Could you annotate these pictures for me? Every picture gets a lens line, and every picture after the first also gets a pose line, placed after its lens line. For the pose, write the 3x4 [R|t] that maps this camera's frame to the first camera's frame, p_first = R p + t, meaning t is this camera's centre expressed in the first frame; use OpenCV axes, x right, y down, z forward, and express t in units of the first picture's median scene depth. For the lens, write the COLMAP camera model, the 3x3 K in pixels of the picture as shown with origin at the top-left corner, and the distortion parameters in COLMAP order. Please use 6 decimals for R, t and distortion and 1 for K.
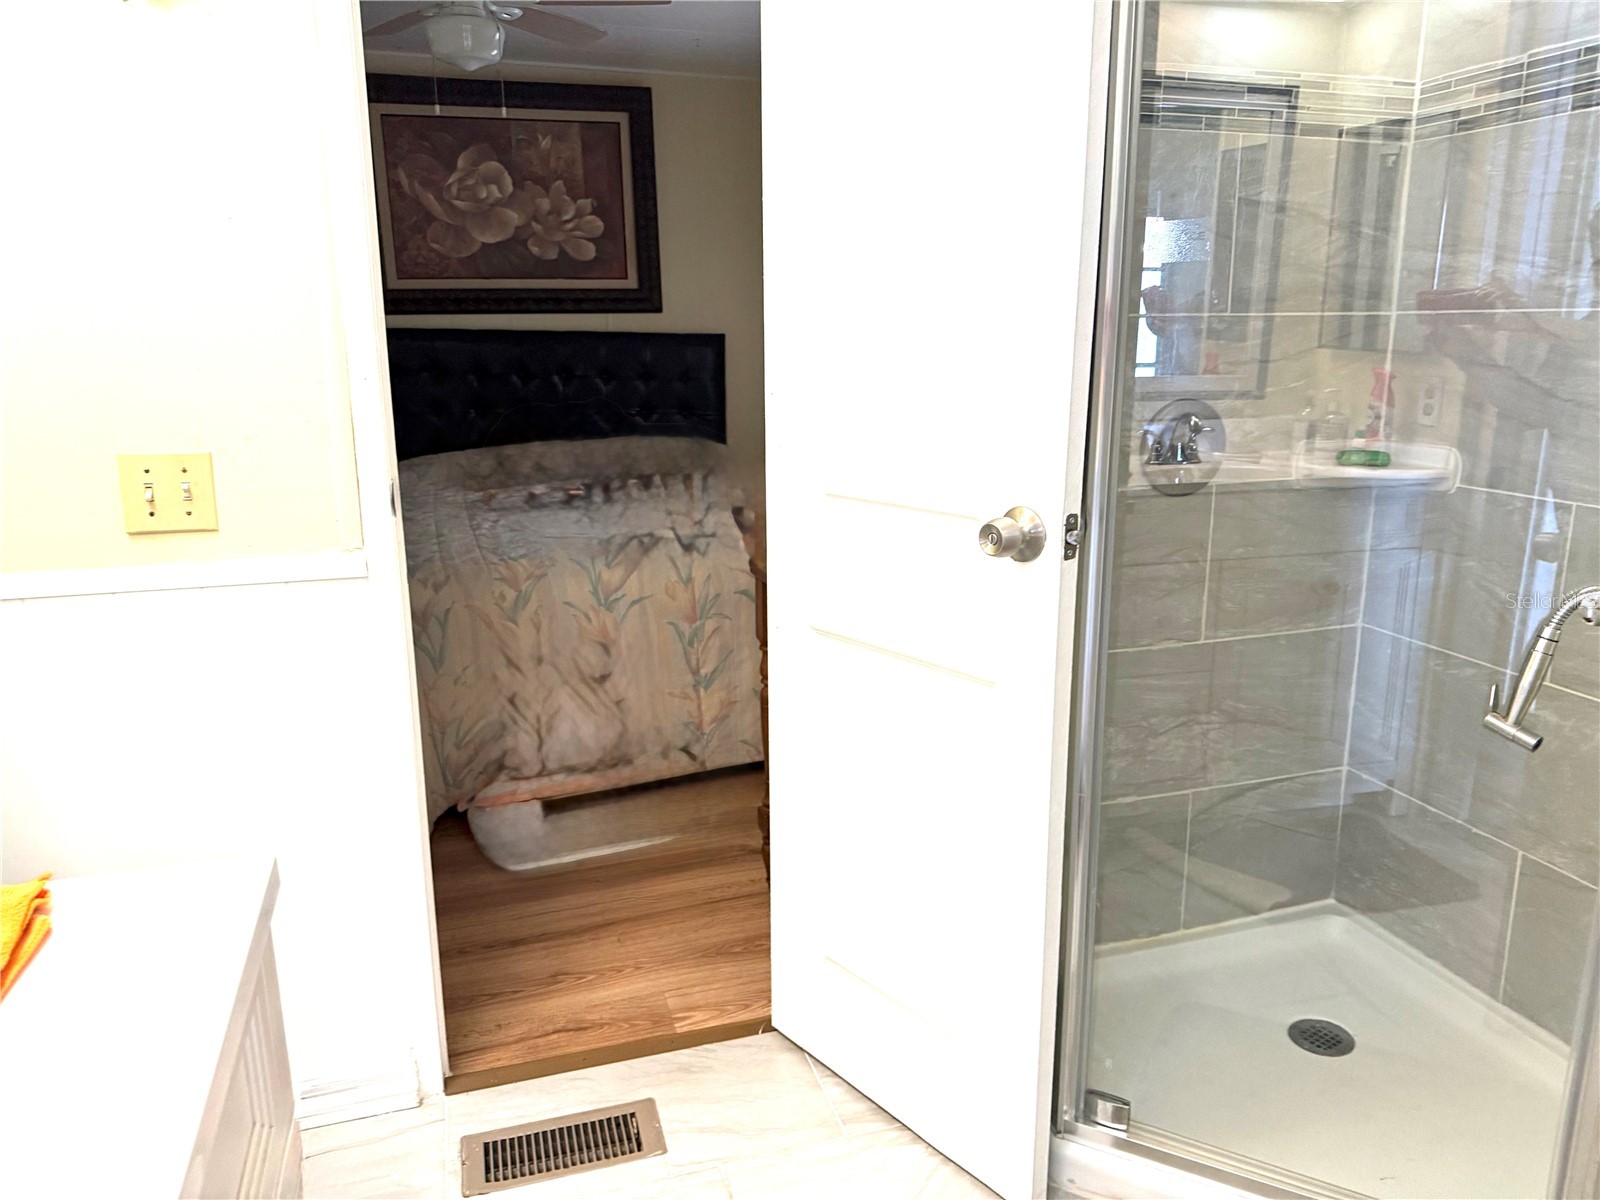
lens RADIAL K [[1136.9, 0, 800.8], [0, 1136.9, 597.9], [0, 0, 1]] dist [0.002219, -0.004065]
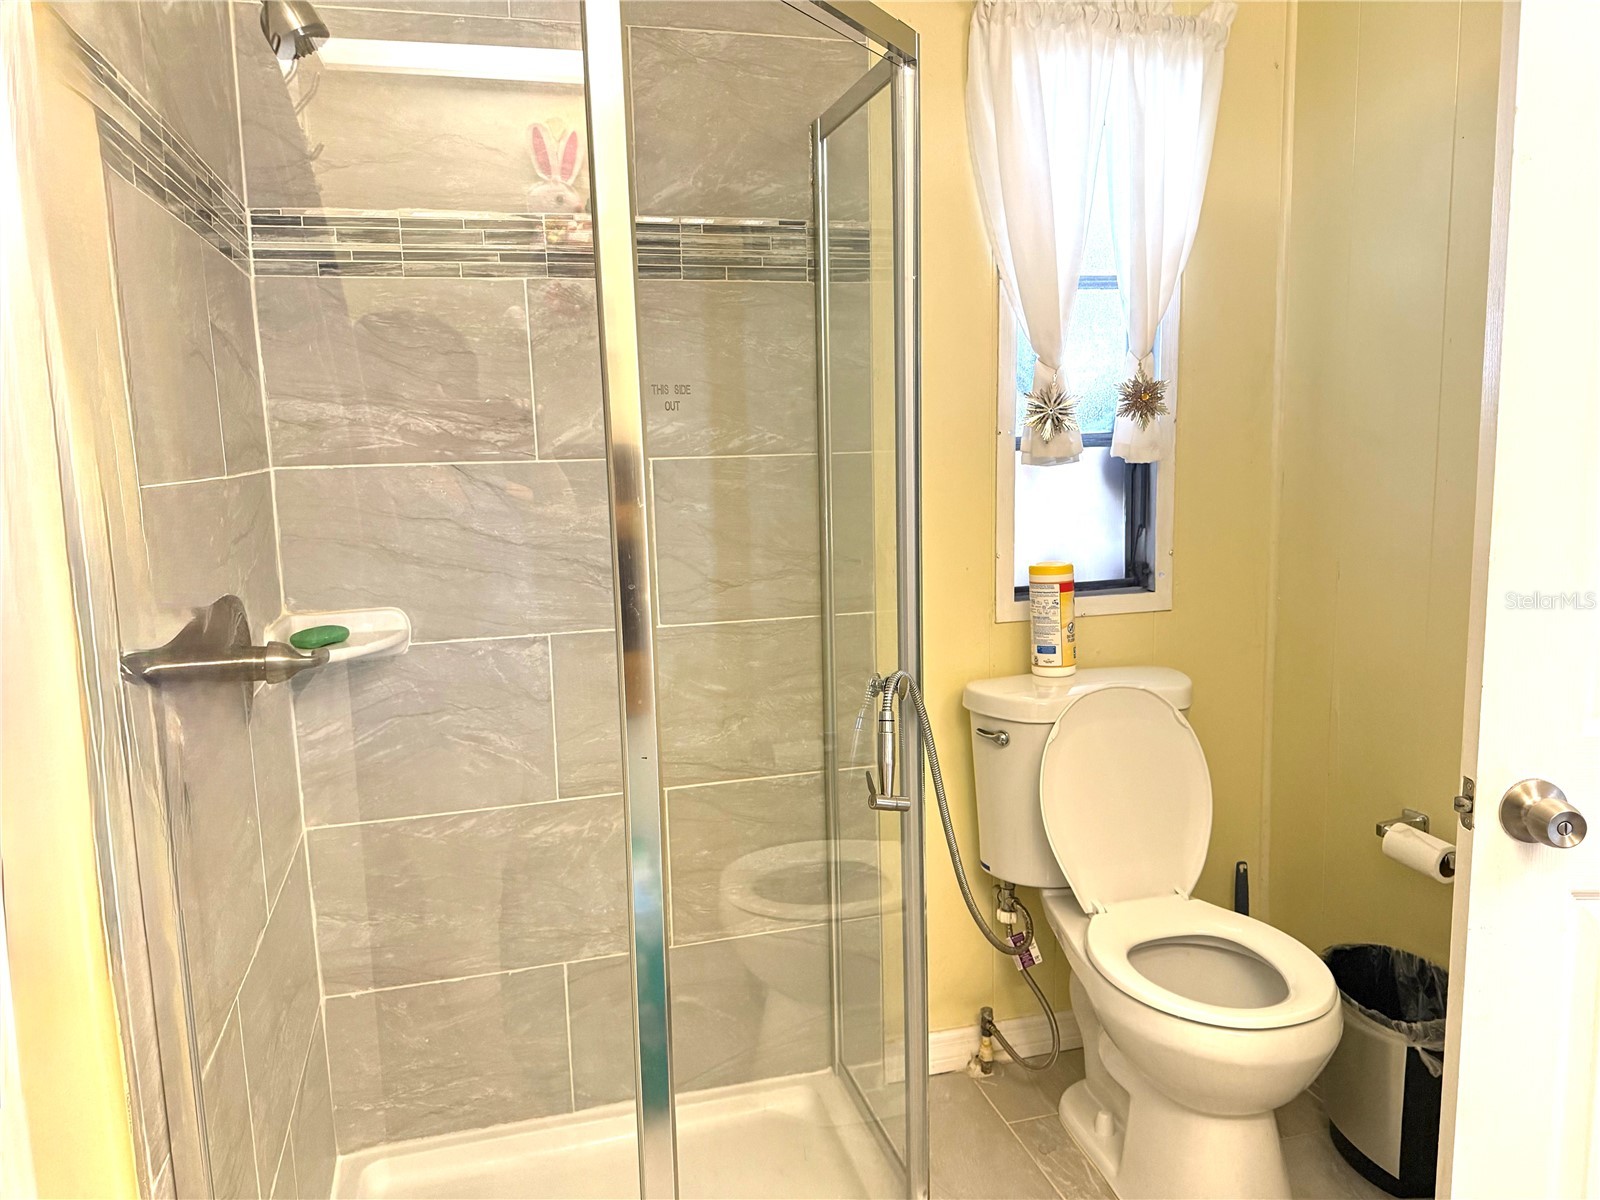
lens RADIAL K [[1136.9, 0, 799.7], [0, 1136.9, 604.8], [0, 0, 1]] dist [0.002219, -0.004065]
pose [[0.028865, -0.143815, 0.989184, -0.347765], [0.259974, 0.956620, 0.131494, -0.173204], [-0.965184, 0.253367, 0.065001, 0.625734]]
